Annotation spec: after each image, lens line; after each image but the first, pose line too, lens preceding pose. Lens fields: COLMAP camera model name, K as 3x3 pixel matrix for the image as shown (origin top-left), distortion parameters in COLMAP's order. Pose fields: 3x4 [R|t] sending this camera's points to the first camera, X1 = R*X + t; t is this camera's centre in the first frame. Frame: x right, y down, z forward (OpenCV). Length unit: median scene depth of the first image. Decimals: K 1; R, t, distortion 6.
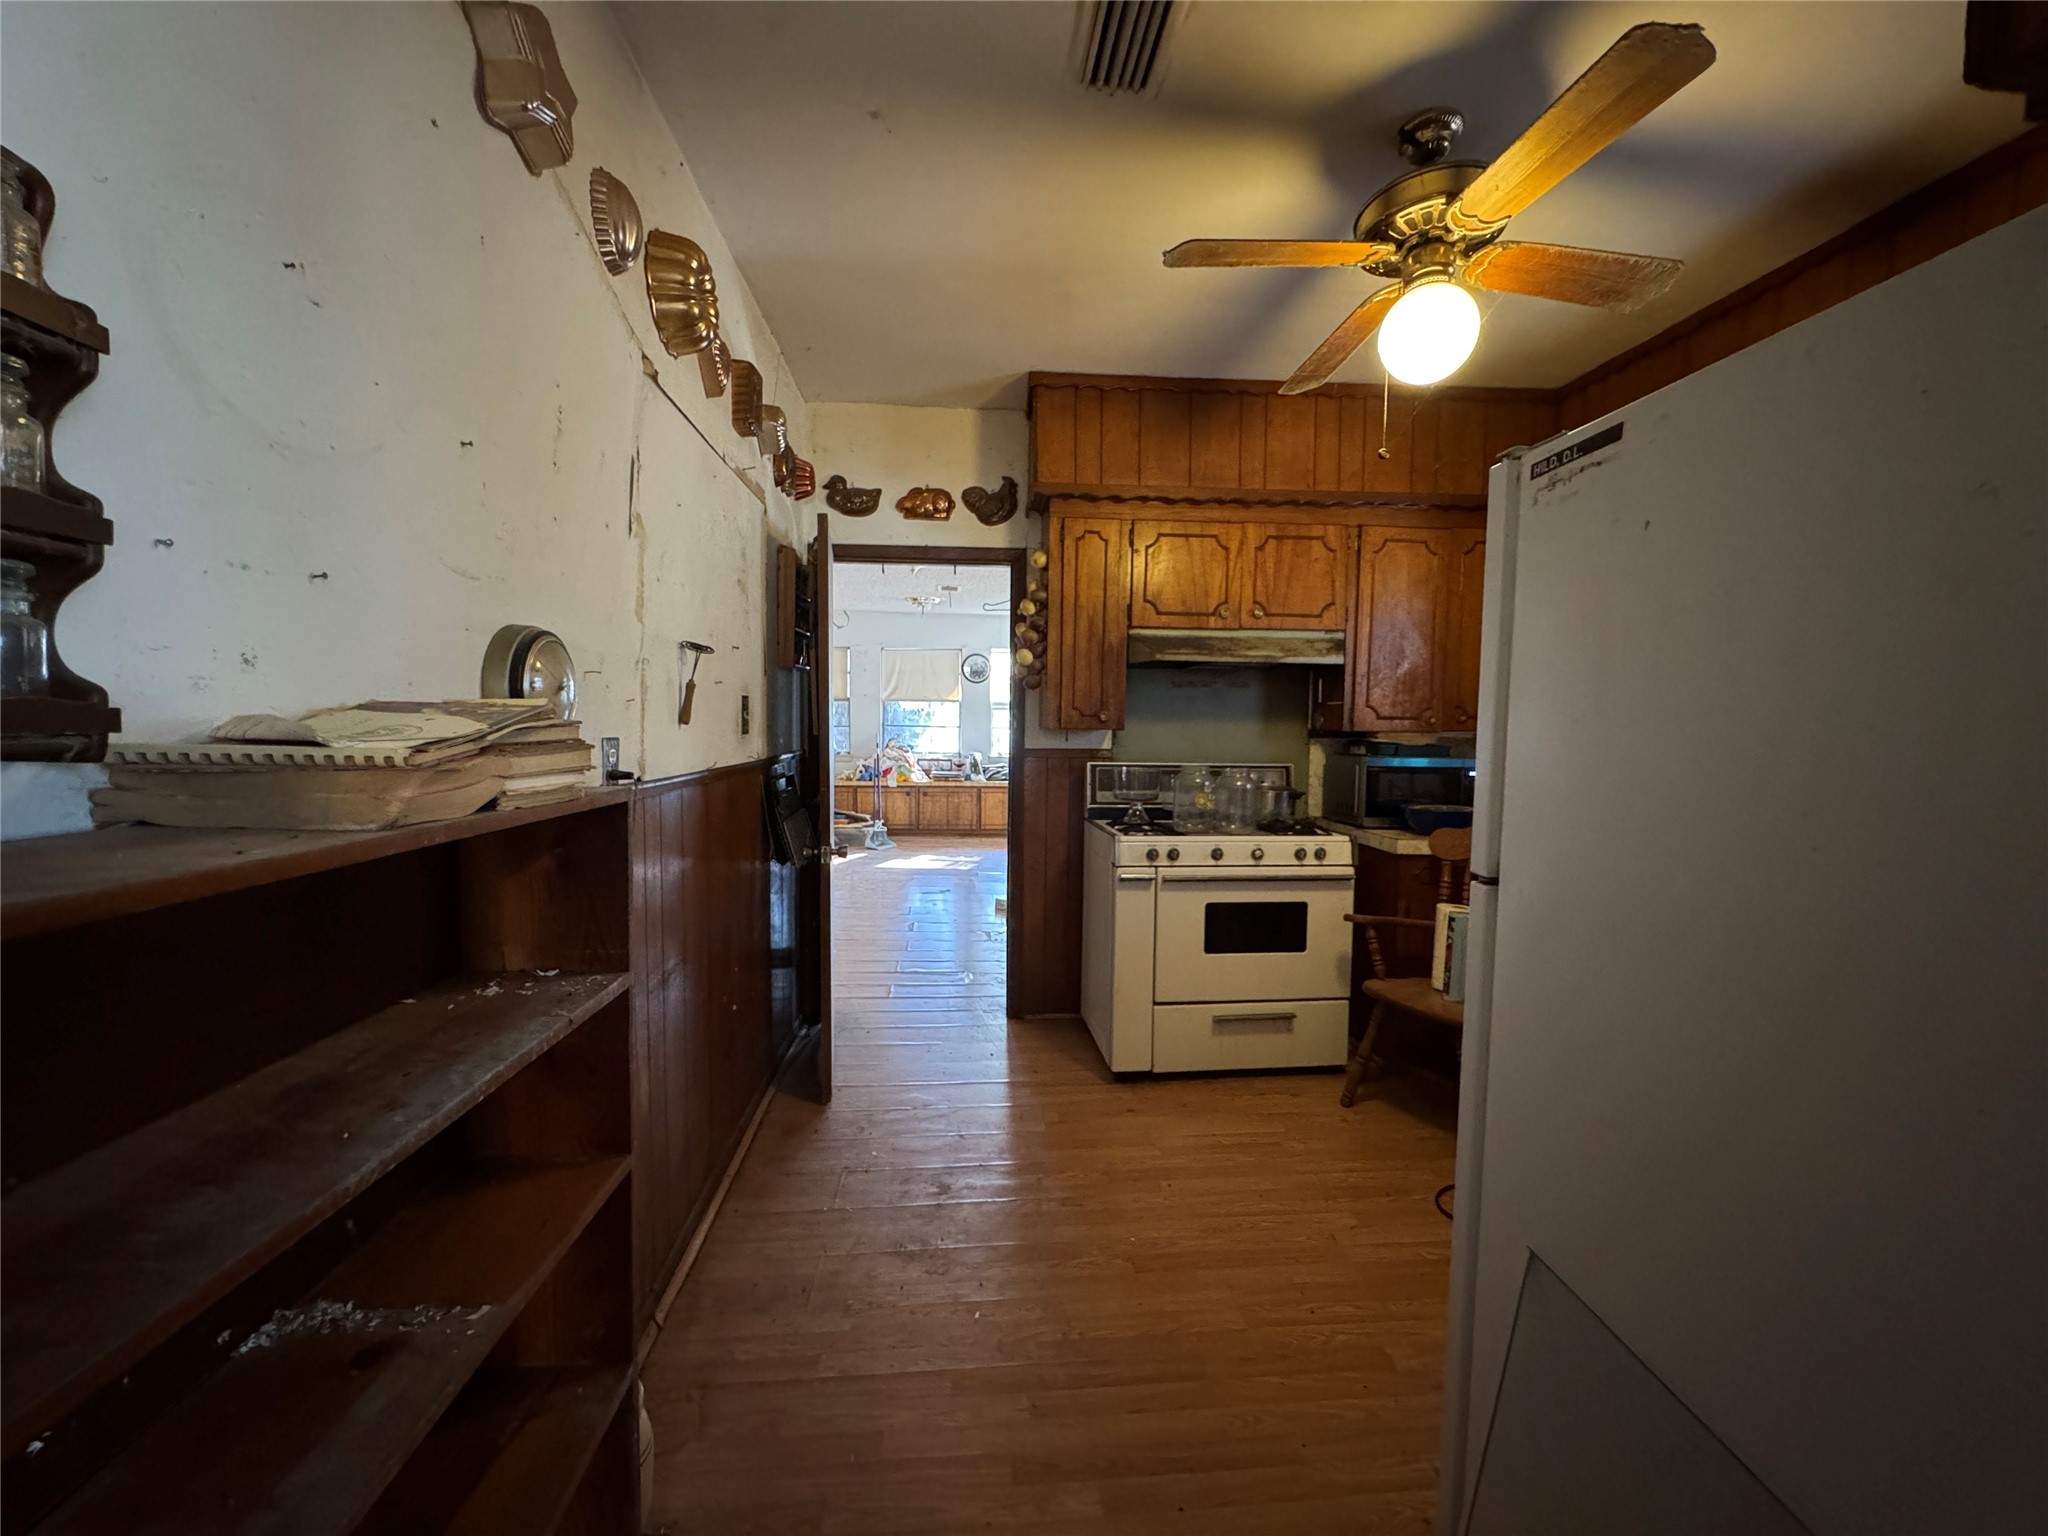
lens RADIAL K [[811.8, 0, 1024.0], [0, 811.8, 768.0], [0, 0, 1]] dist [-0.006075, 0.000158]
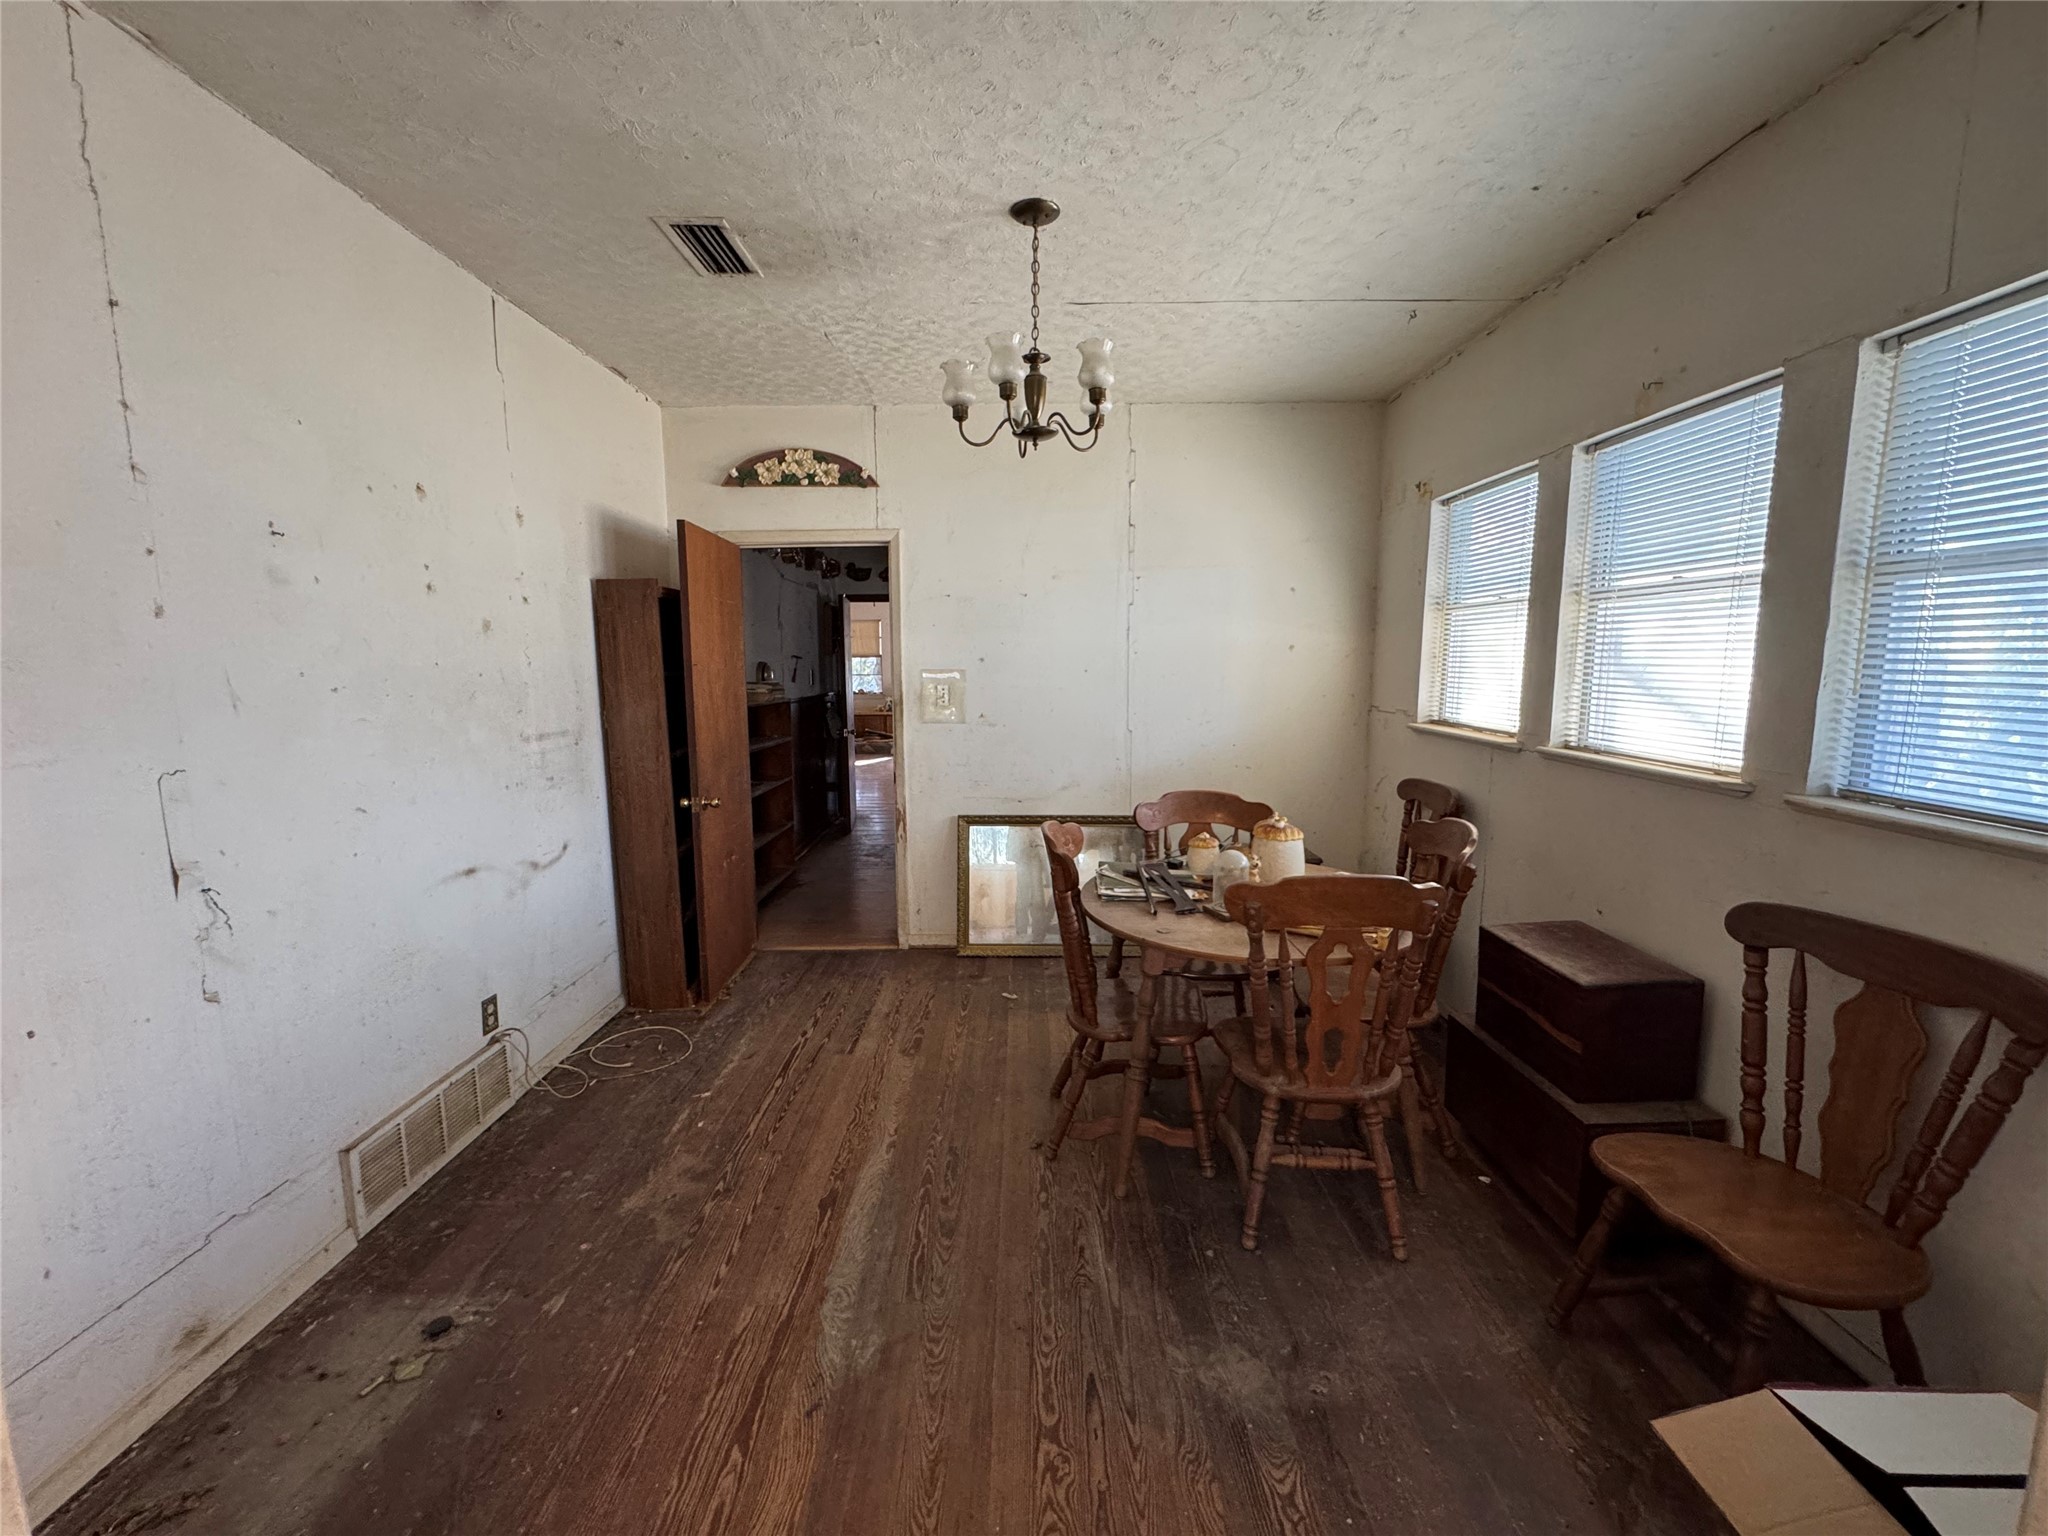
lens RADIAL K [[811.8, 0, 1024.0], [0, 811.8, 768.0], [0, 0, 1]] dist [-0.006075, 0.000158]
pose [[0.997293, -0.003037, -0.073466, 0.321258], [0.008237, 0.997473, 0.070571, 0.028863], [0.073066, -0.070985, 0.994798, -0.958966]]
